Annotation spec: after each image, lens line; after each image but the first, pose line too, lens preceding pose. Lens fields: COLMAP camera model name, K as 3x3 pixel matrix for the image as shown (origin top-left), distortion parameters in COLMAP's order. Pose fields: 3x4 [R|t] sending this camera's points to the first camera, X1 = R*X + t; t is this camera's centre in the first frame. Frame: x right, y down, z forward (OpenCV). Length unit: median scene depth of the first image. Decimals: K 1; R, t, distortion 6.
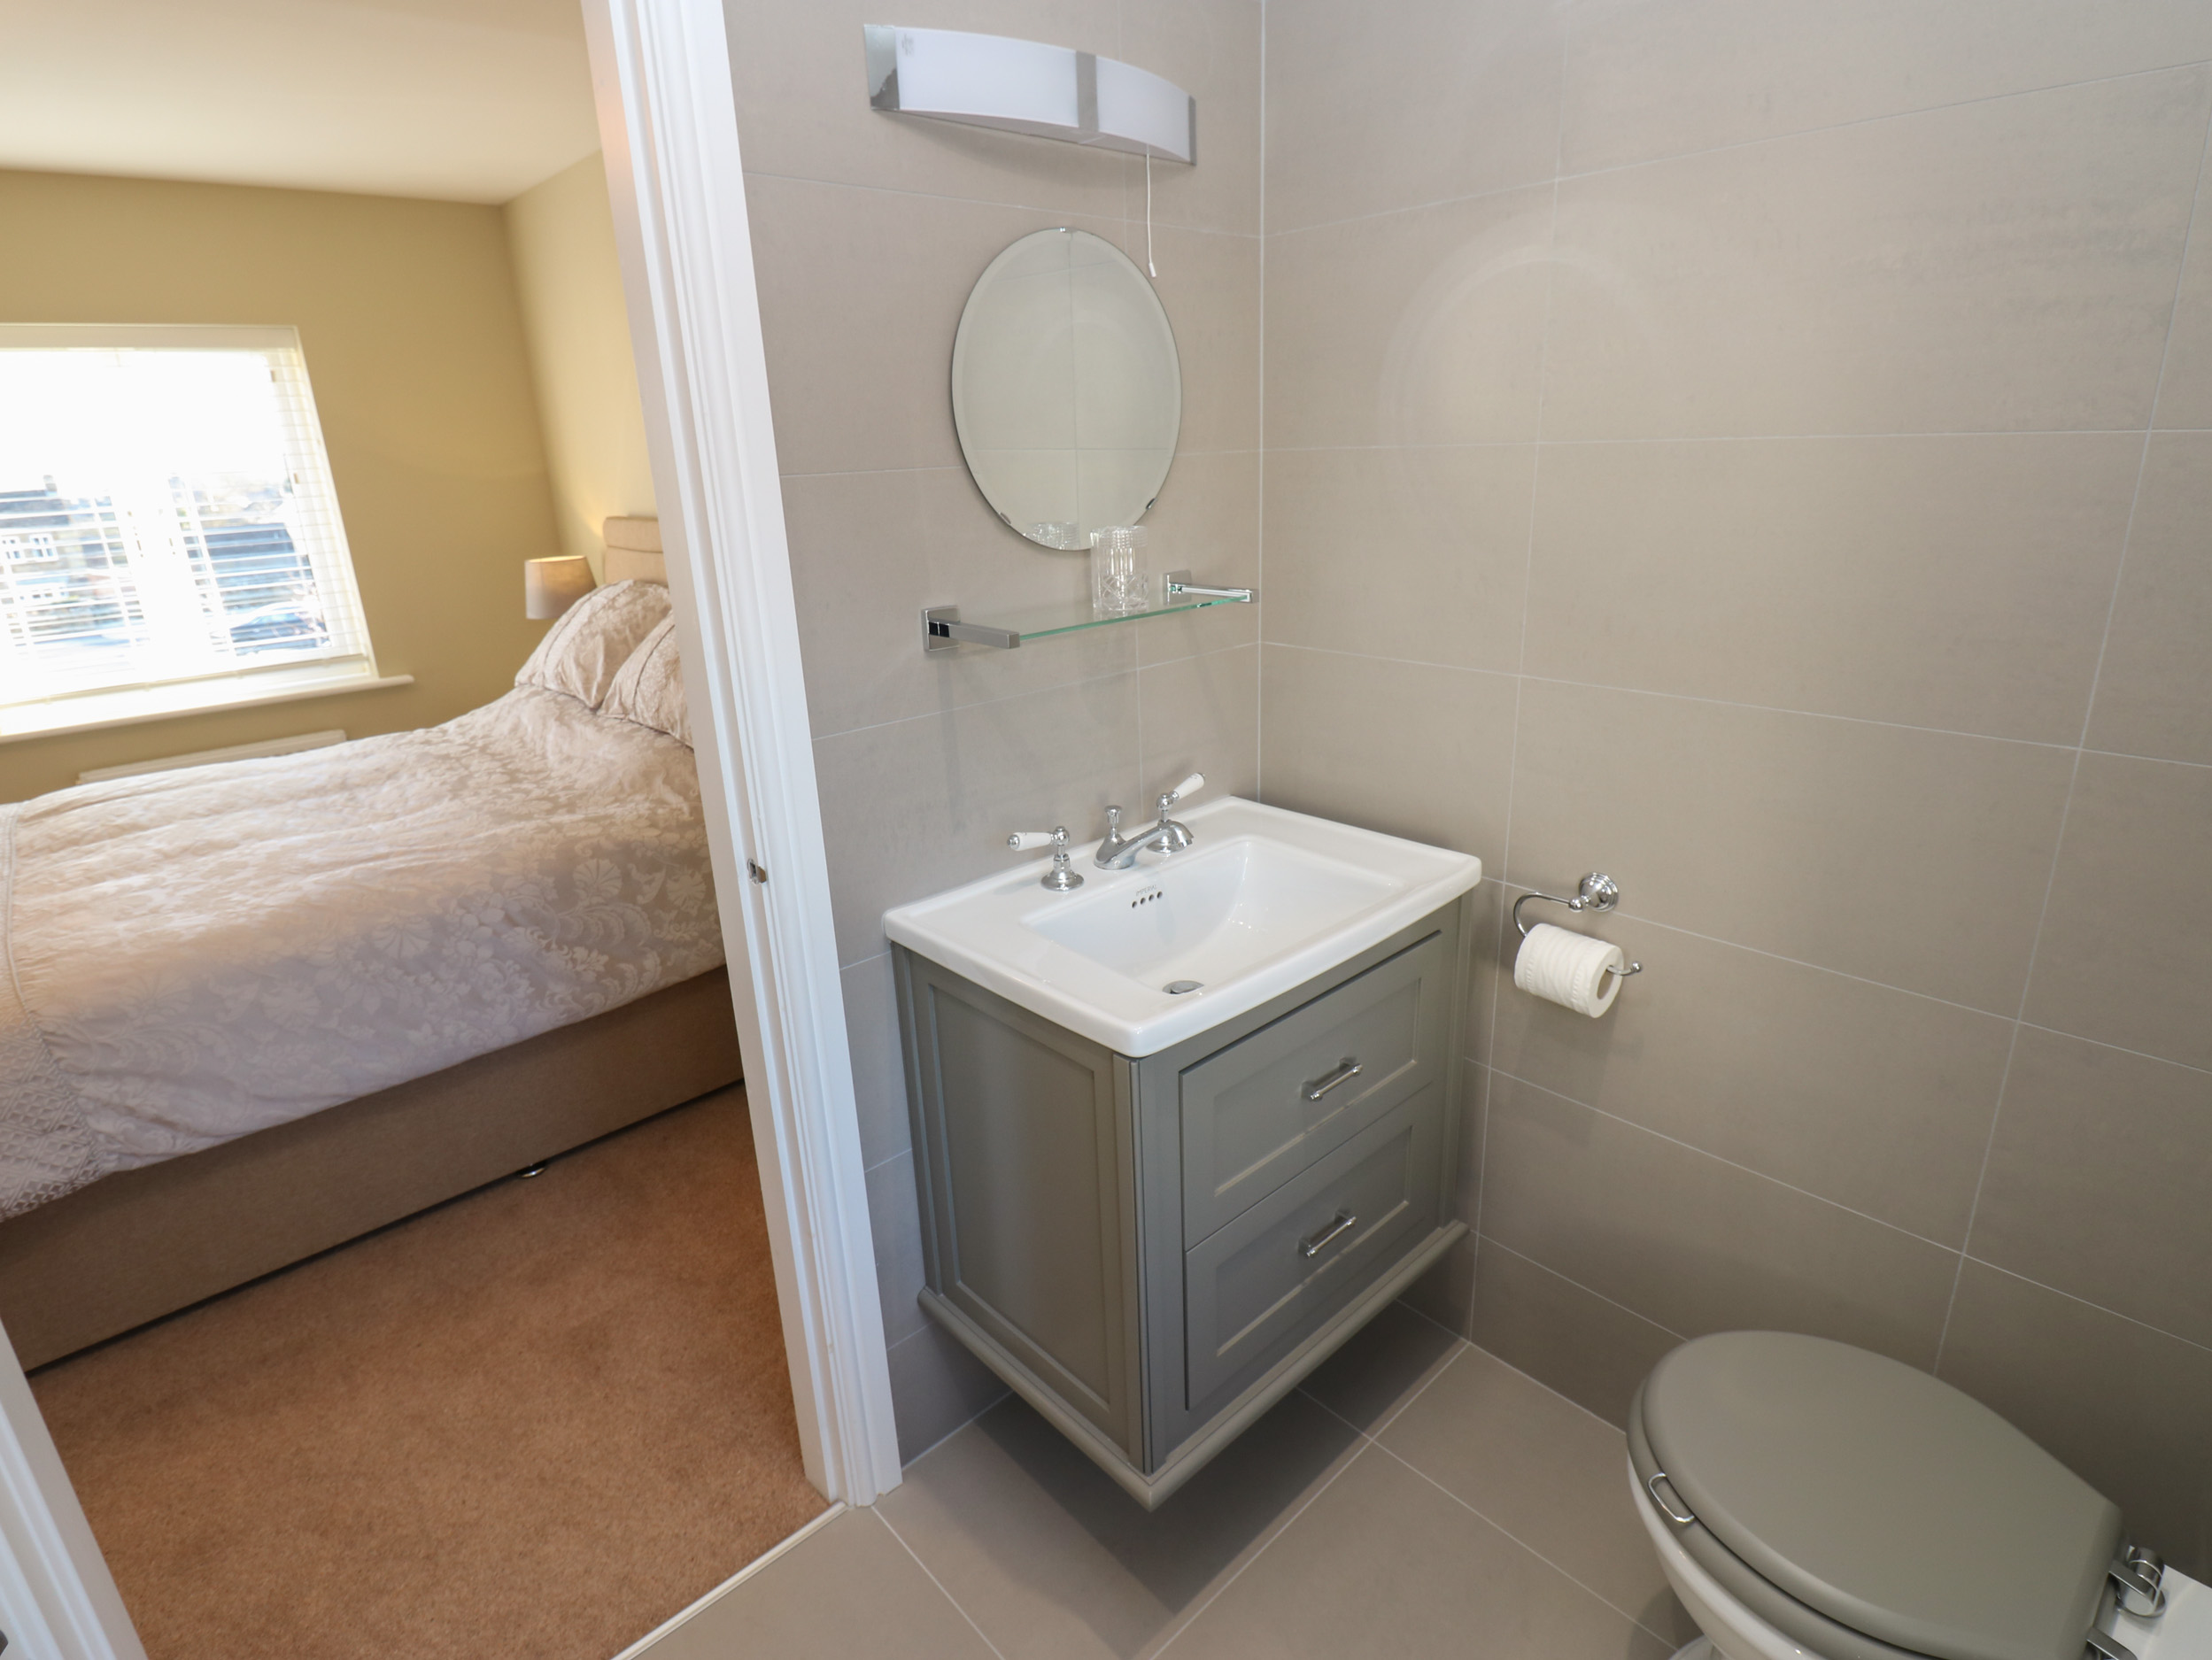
lens RADIAL K [[1146.4, 0, 1106.1], [0, 1146.4, 815.4], [0, 0, 1]] dist [-0.002607, -0.011281]
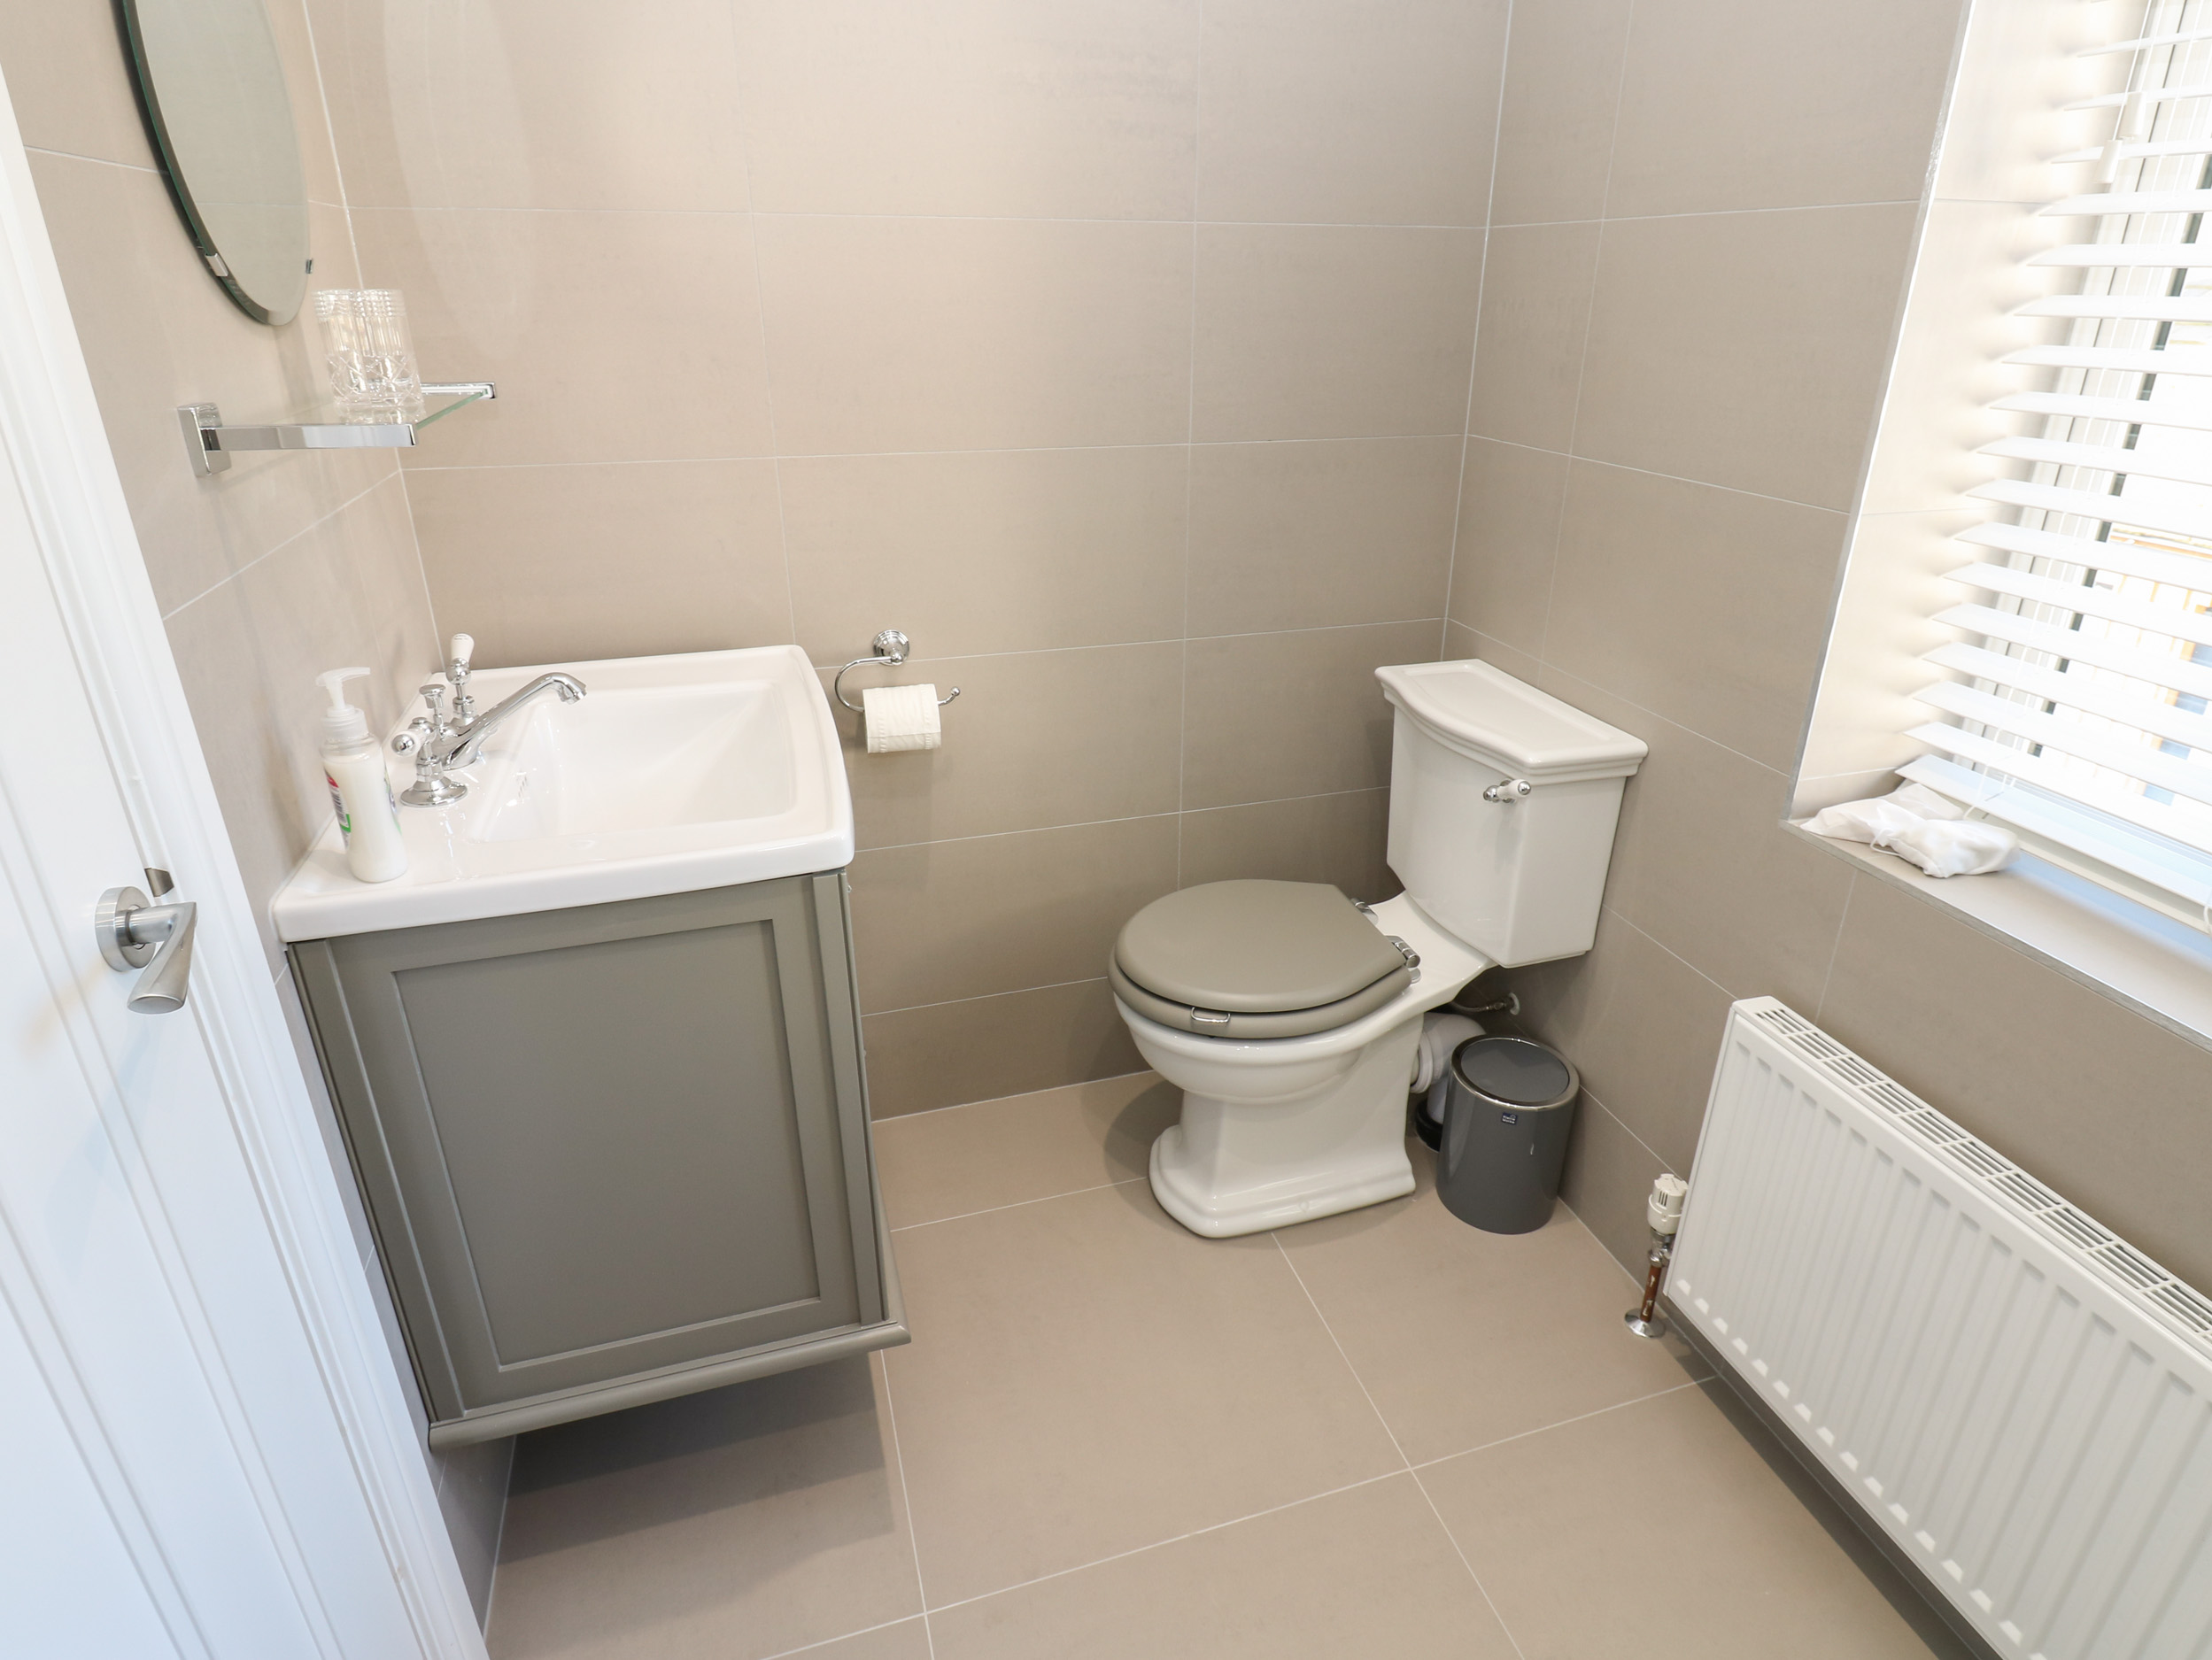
lens RADIAL K [[1232.8, 0, 1121.4], [0, 1232.8, 812.6], [0, 0, 1]] dist [-0.005751, -0.002855]
pose [[0.423592, -0.322653, 0.846442, -0.538725], [0.260901, 0.938275, 0.227093, 0.004354], [-0.867467, 0.124643, 0.481627, 0.258831]]
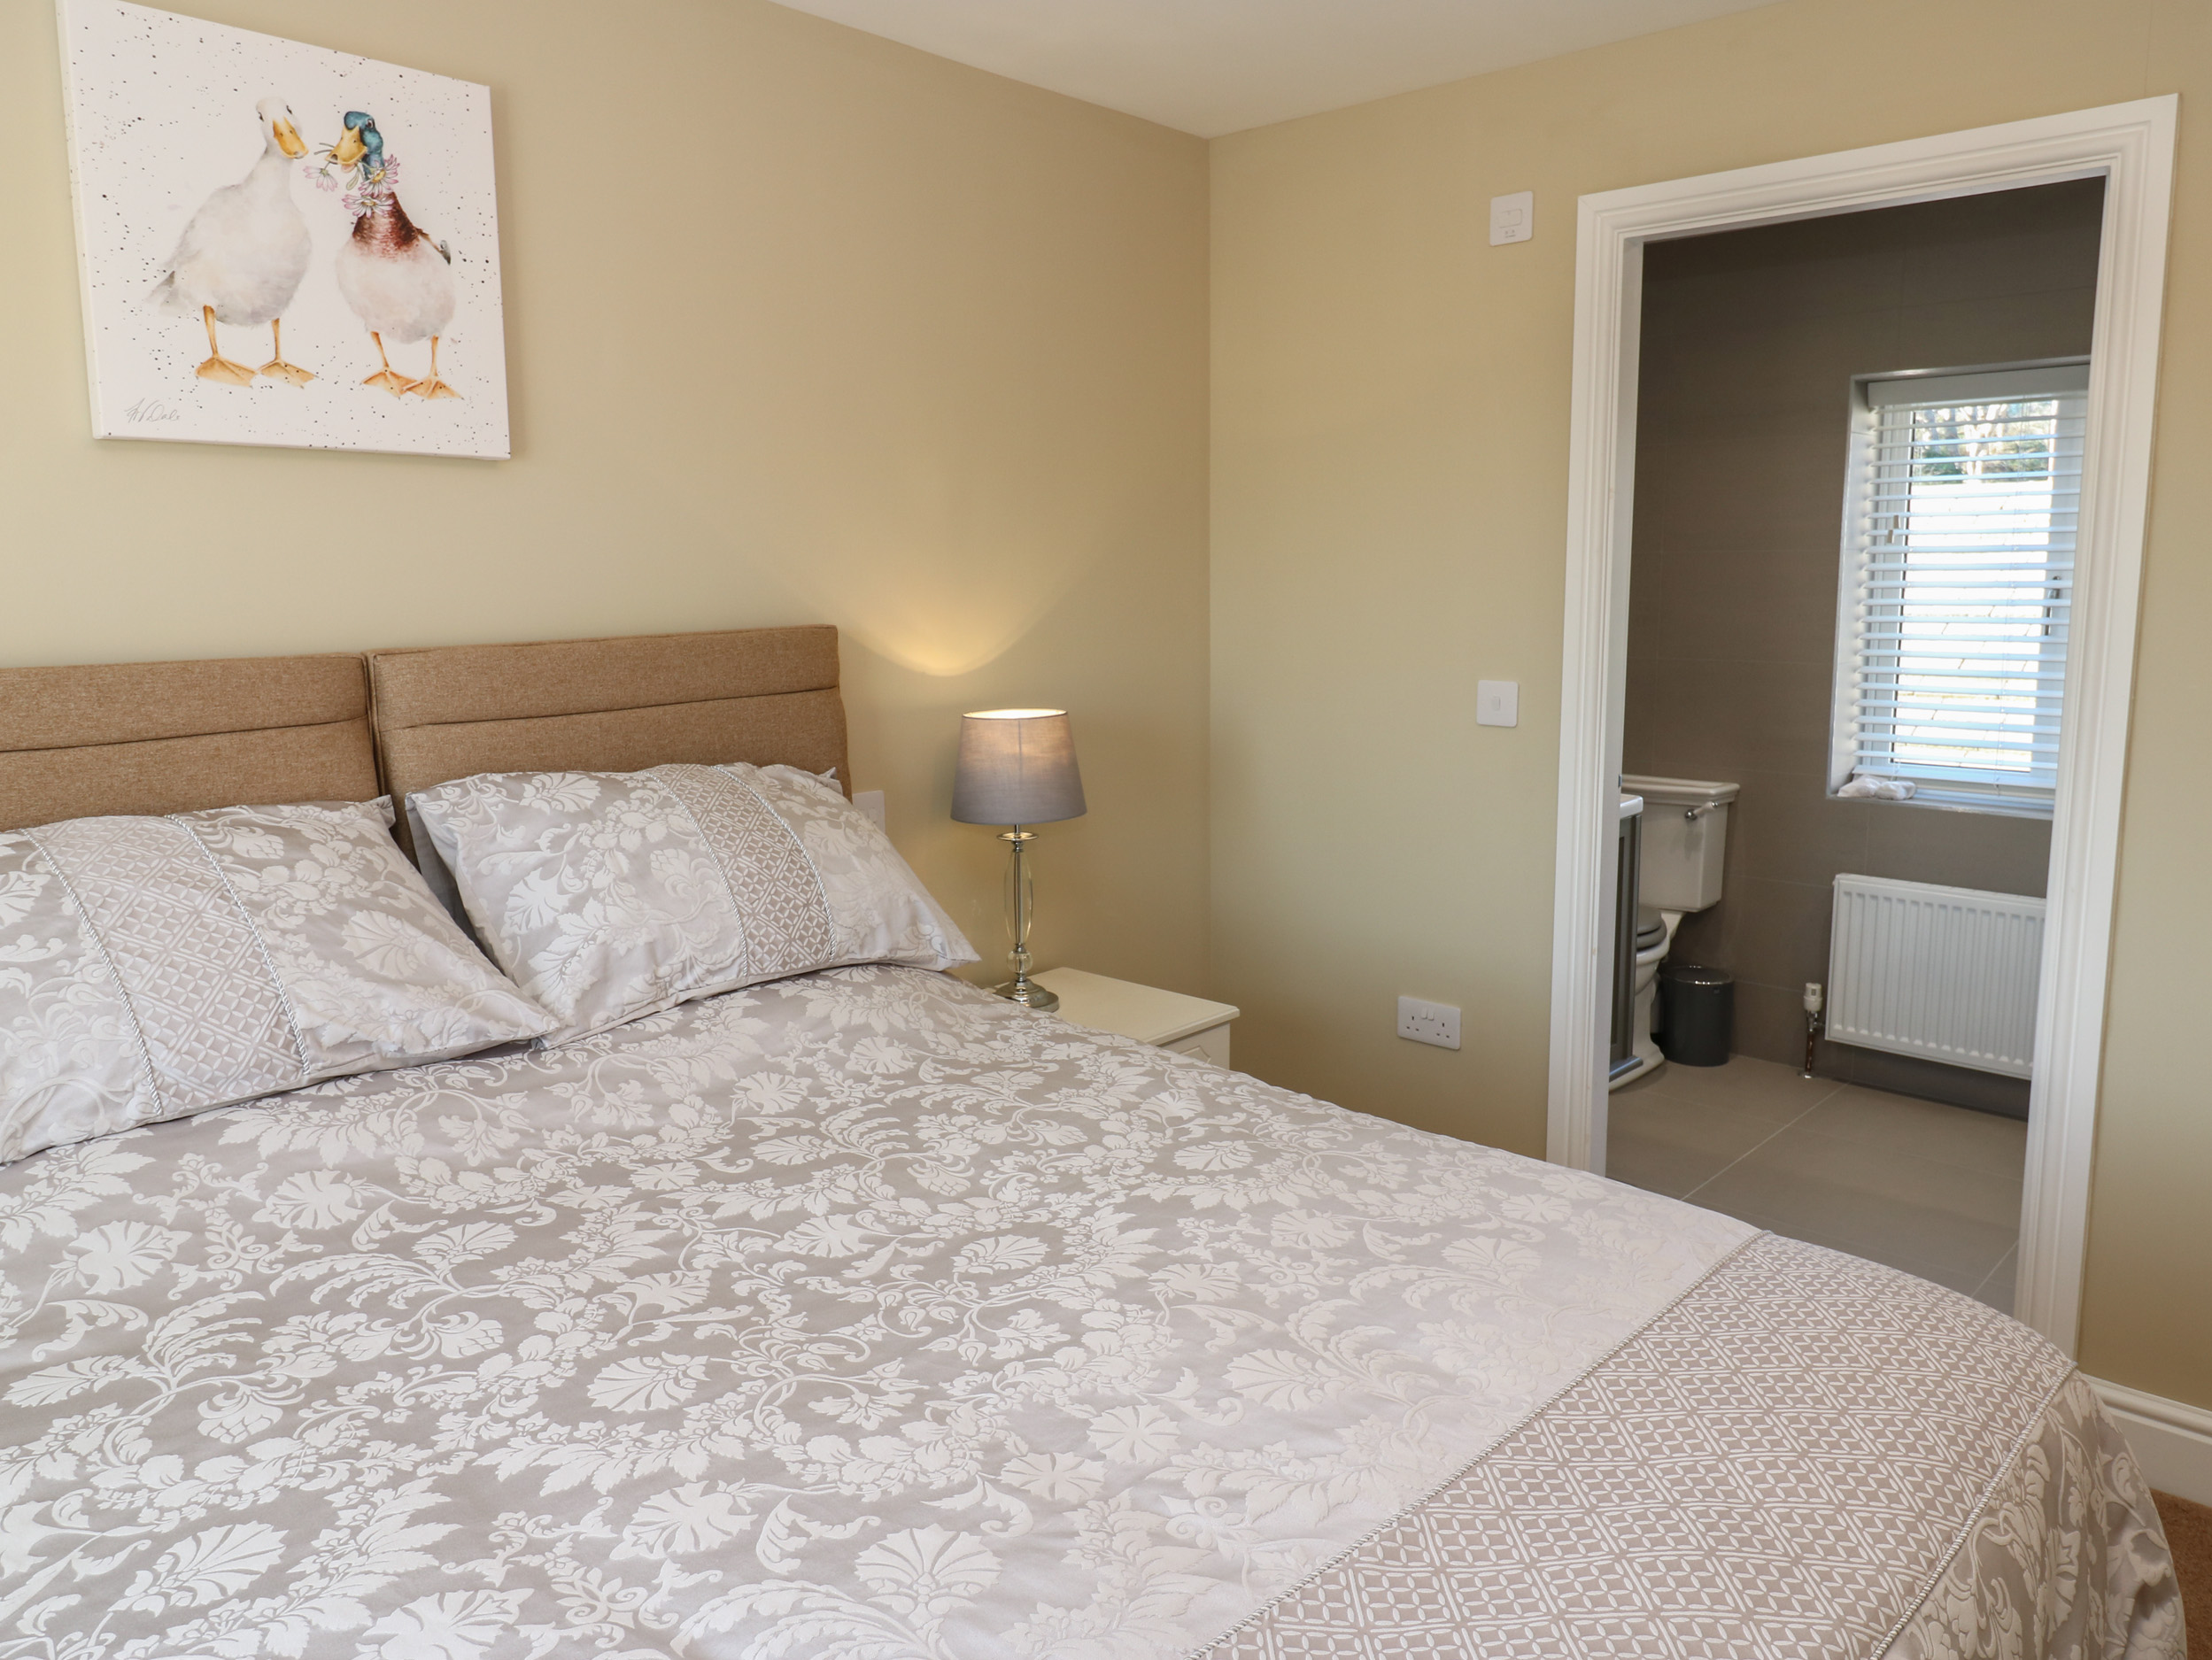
lens RADIAL K [[1551.0, 0, 1111.0], [0, 1551.0, 820.0], [0, 0, 1]] dist [-0.010352, -0.001866]
pose [[-0.077160, -0.117154, 0.990112, -2.140215], [0.320349, 0.937501, 0.135894, -0.379465], [-0.944152, 0.327667, -0.034807, 1.579414]]
